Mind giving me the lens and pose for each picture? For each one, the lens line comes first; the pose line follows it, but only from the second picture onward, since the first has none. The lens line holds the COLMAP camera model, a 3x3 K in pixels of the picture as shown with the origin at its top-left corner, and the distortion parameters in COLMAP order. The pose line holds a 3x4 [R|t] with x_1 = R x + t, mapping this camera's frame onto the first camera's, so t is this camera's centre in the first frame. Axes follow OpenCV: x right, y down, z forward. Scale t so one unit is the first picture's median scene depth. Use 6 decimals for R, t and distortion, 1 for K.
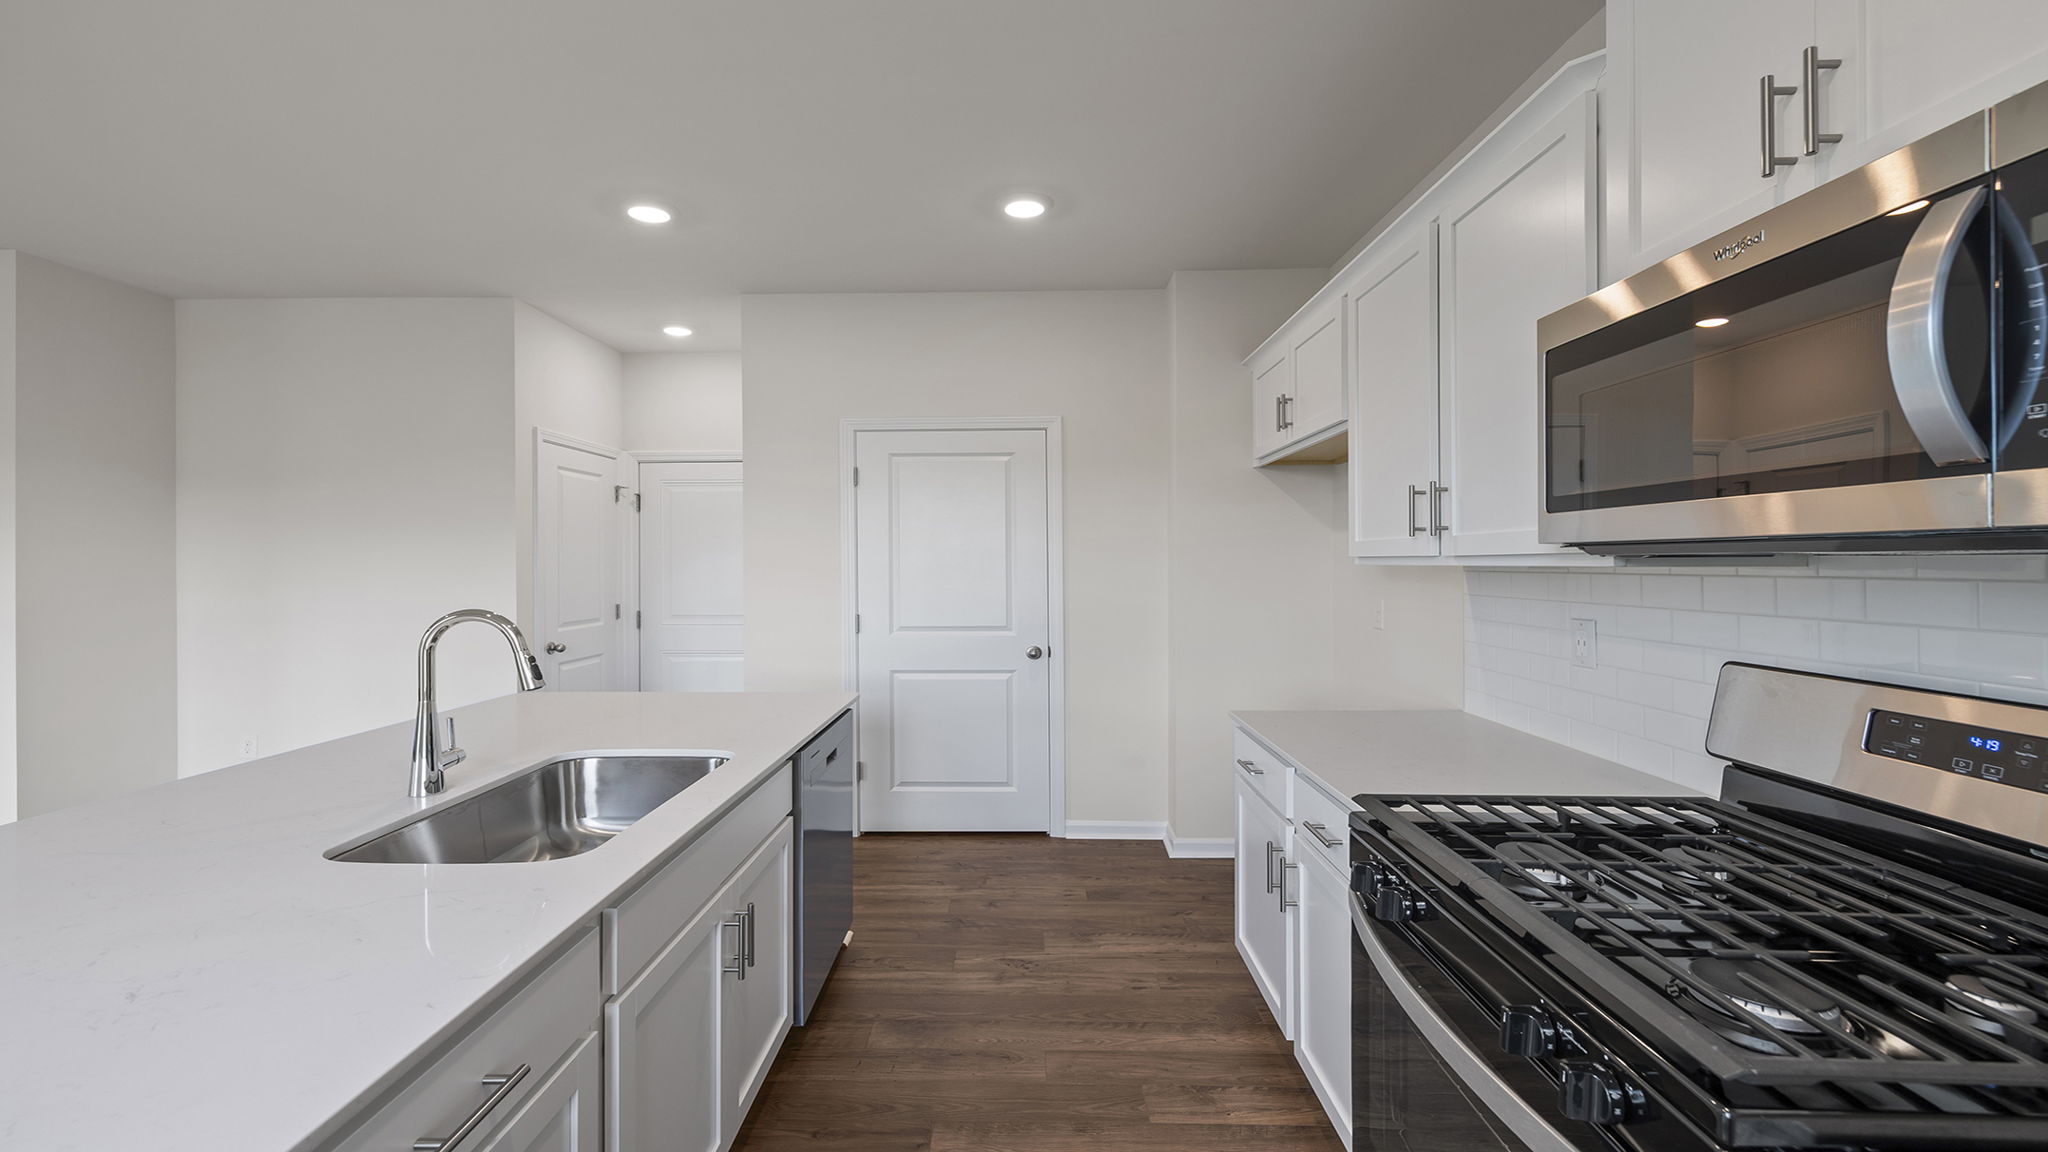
lens RADIAL K [[870.3, 0, 1006.9], [0, 870.3, 562.1], [0, 0, 1]] dist [-0.000468, 0.000421]
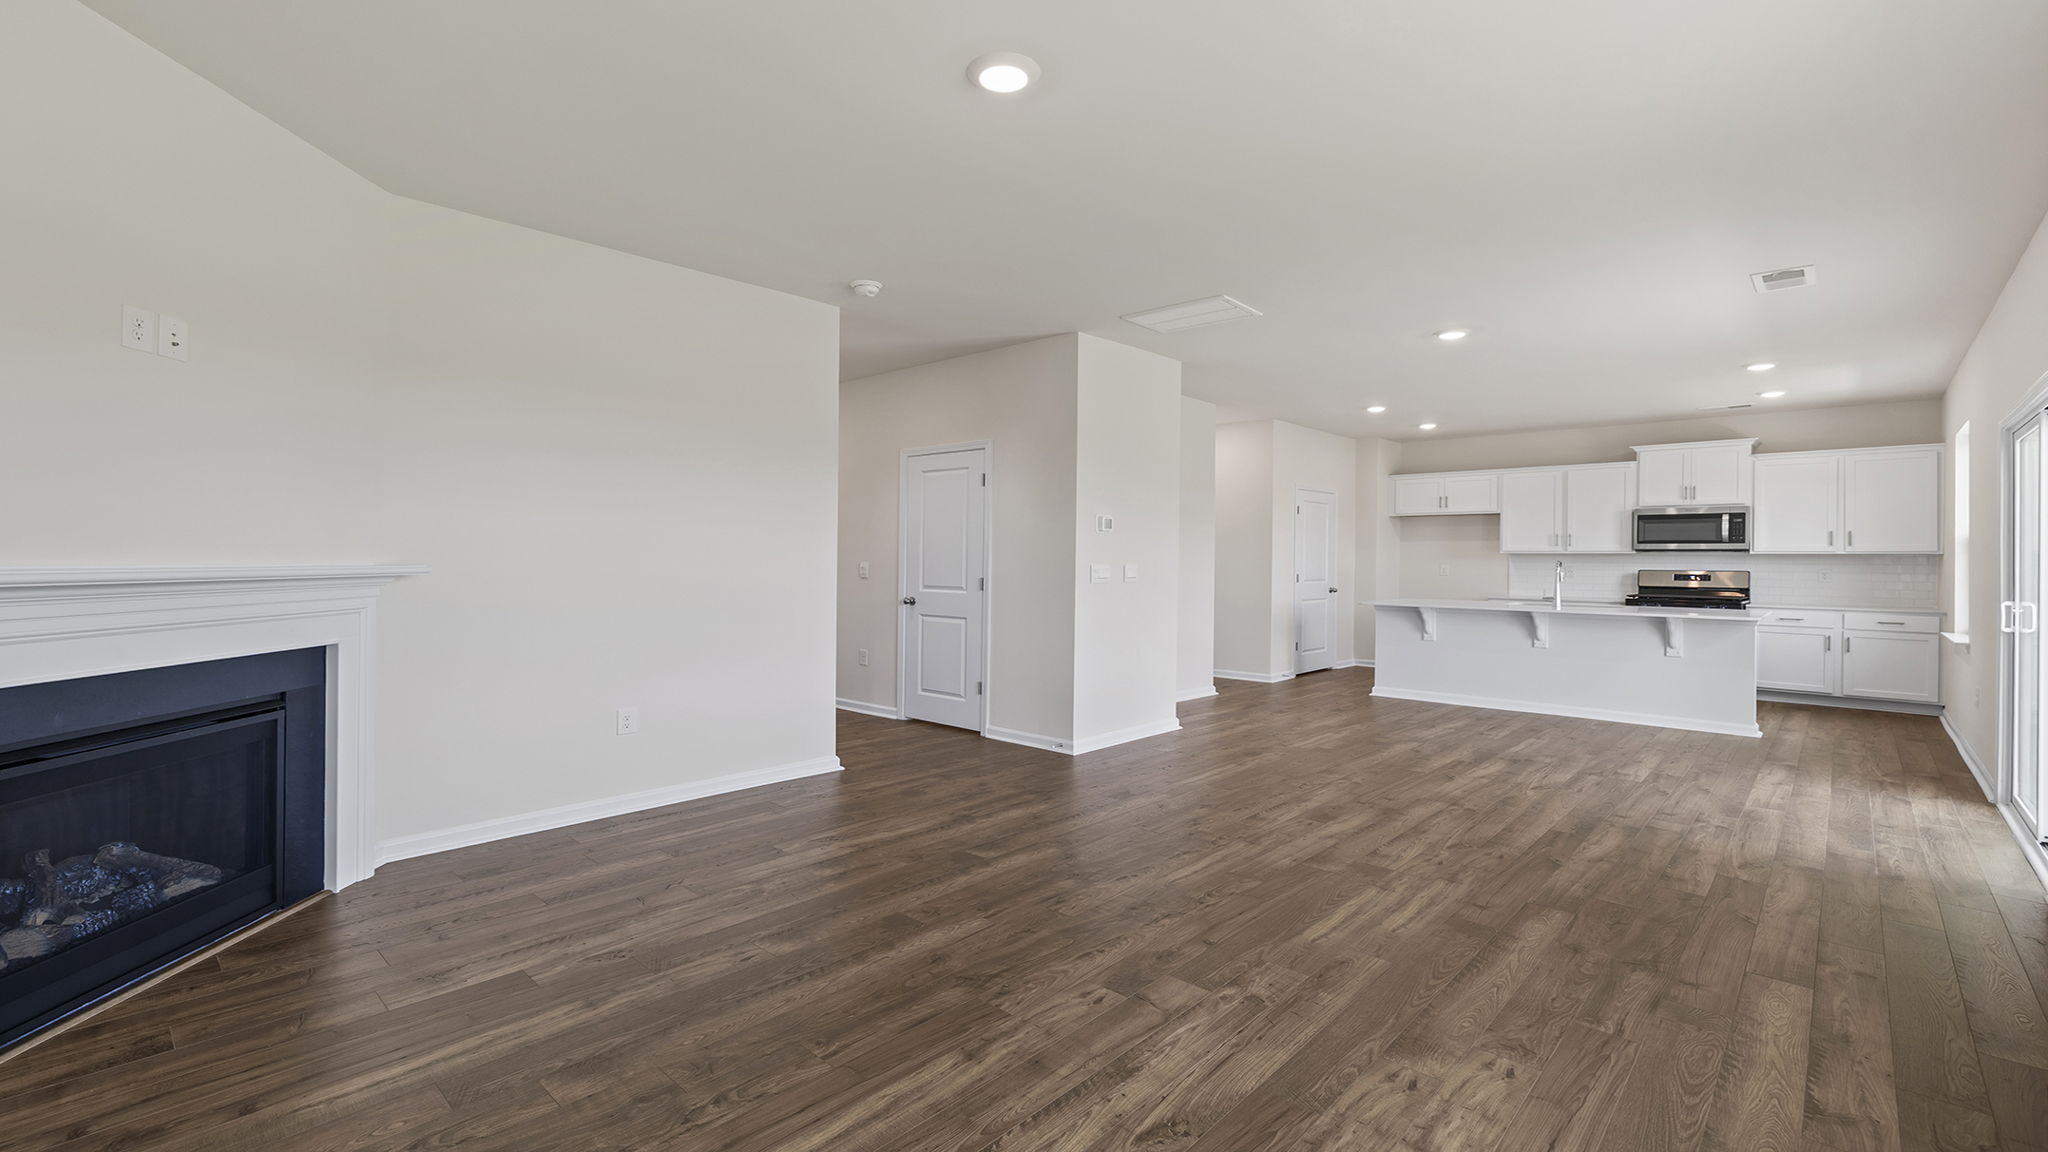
lens RADIAL K [[870.3, 0, 1006.9], [0, 870.3, 562.1], [0, 0, 1]] dist [-0.000468, 0.000421]
pose [[0.669707, 0.012711, 0.742517, -4.911745], [-0.014717, 0.999884, -0.003844, 0.113473], [-0.742480, -0.008353, 0.669817, 0.192097]]
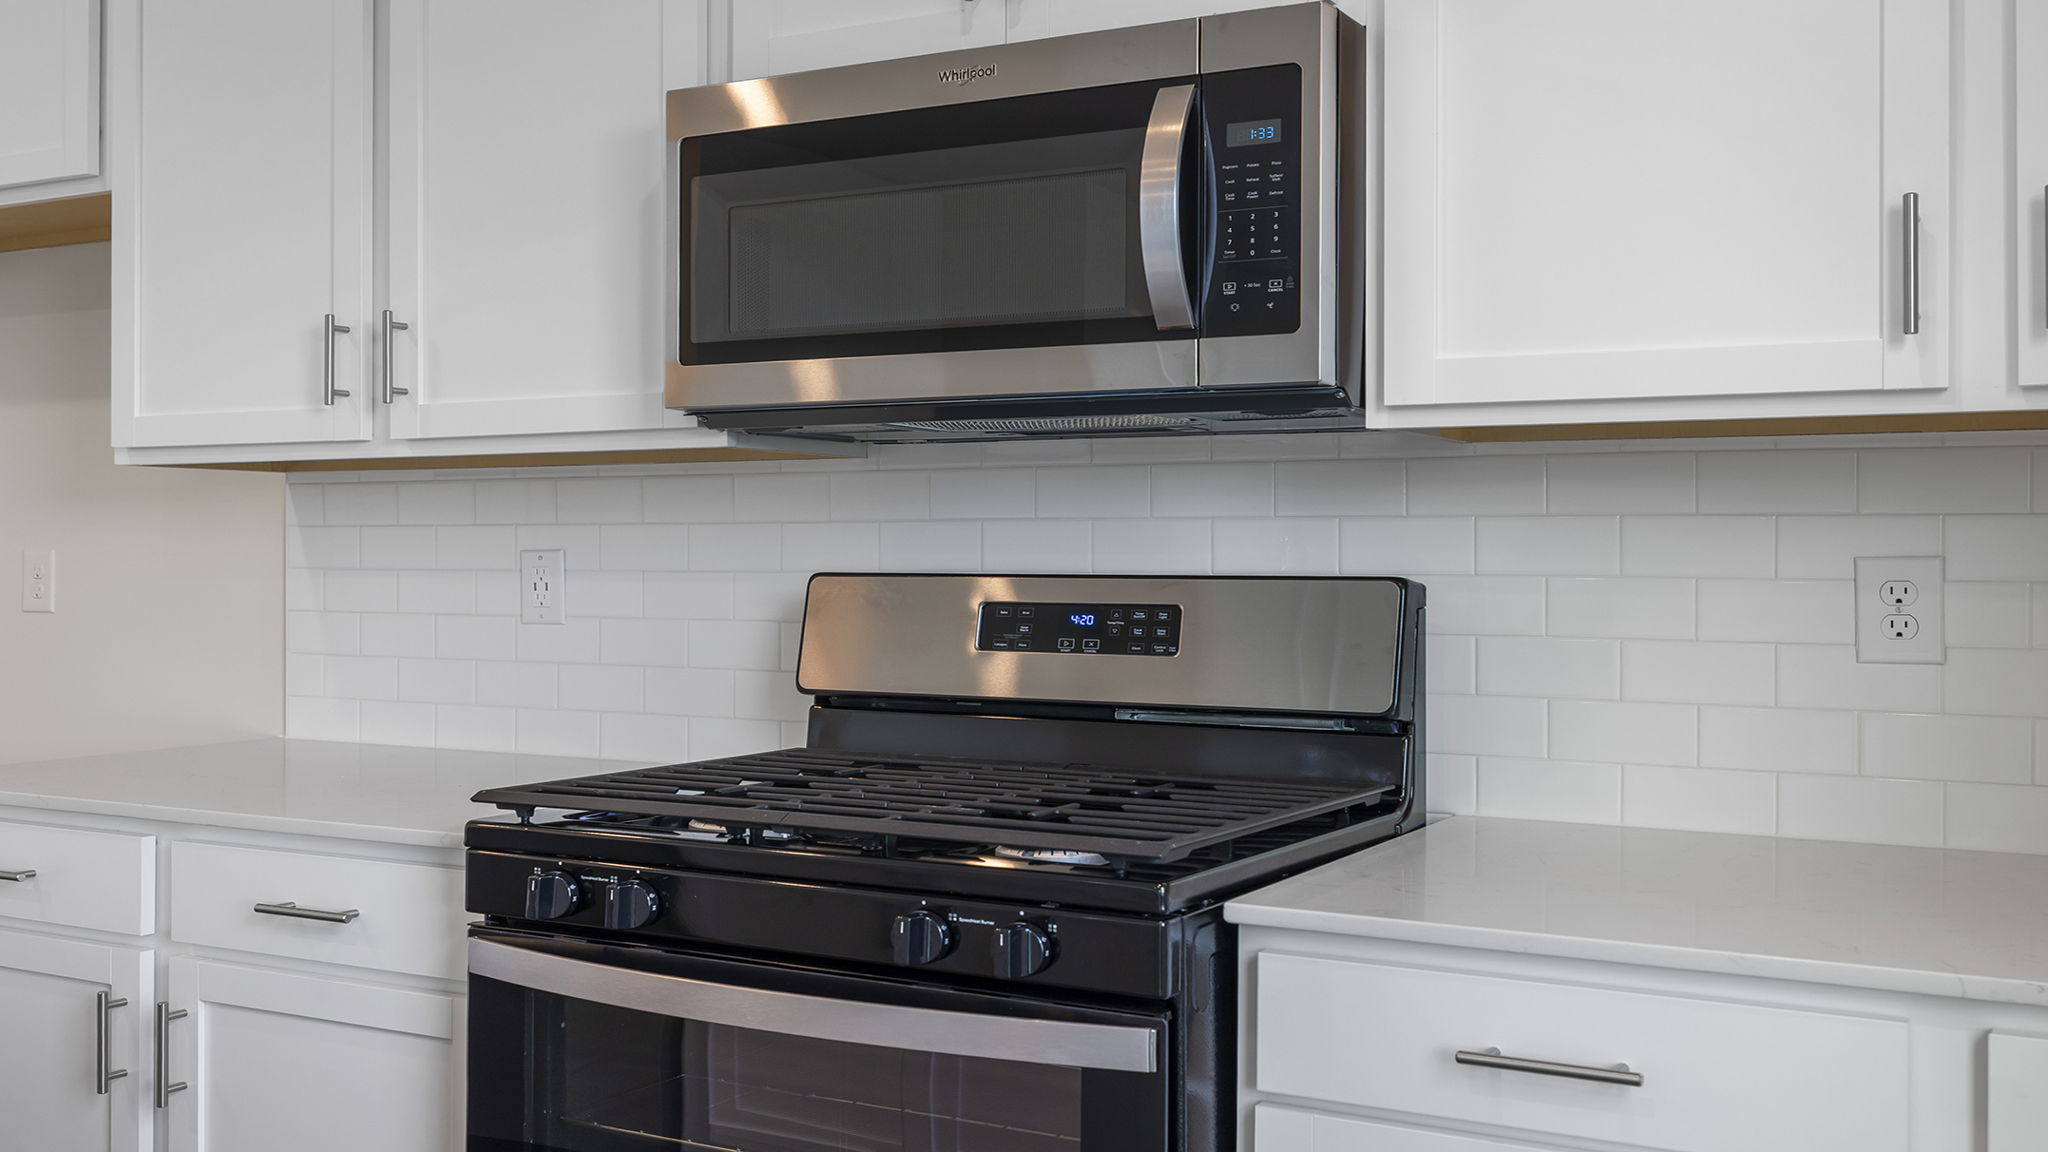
lens RADIAL K [[2031.6, 0, 992.7], [0, 2031.6, 545.9], [0, 0, 1]] dist [-0.013474, -0.003127]
pose [[0.469407, 0.008892, 0.882937, -0.563261], [-0.004142, 0.999960, -0.007868, 0.080333], [-0.882972, 0.000036, 0.469426, -0.005705]]
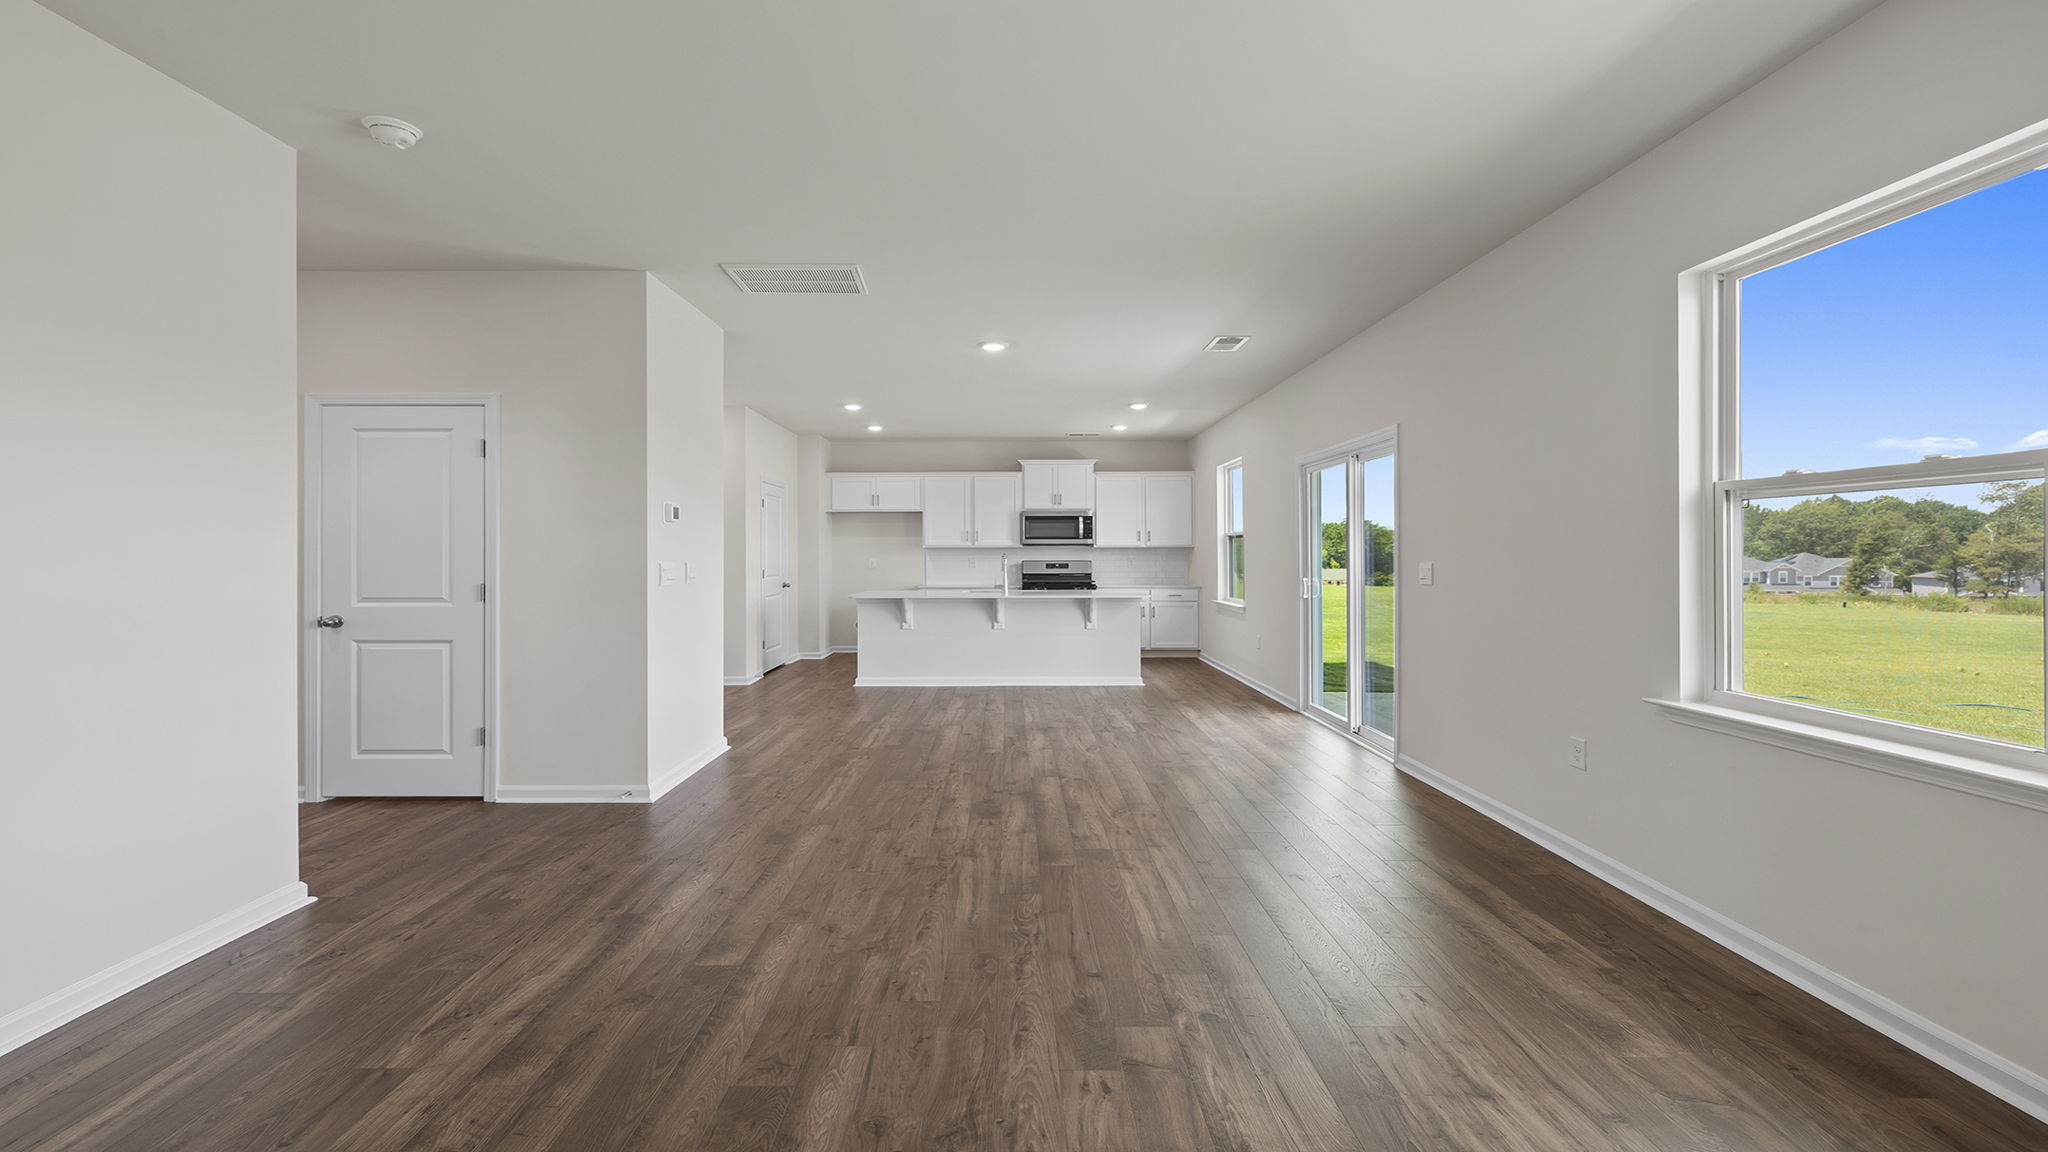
lens RADIAL K [[870.3, 0, 1006.9], [0, 870.3, 562.1], [0, 0, 1]] dist [-0.000468, 0.000421]
pose [[-0.012903, 0.002018, 0.999915, -4.927042], [0.001514, 0.999997, -0.001999, 0.109283], [-0.999916, 0.001488, -0.012906, 0.953091]]
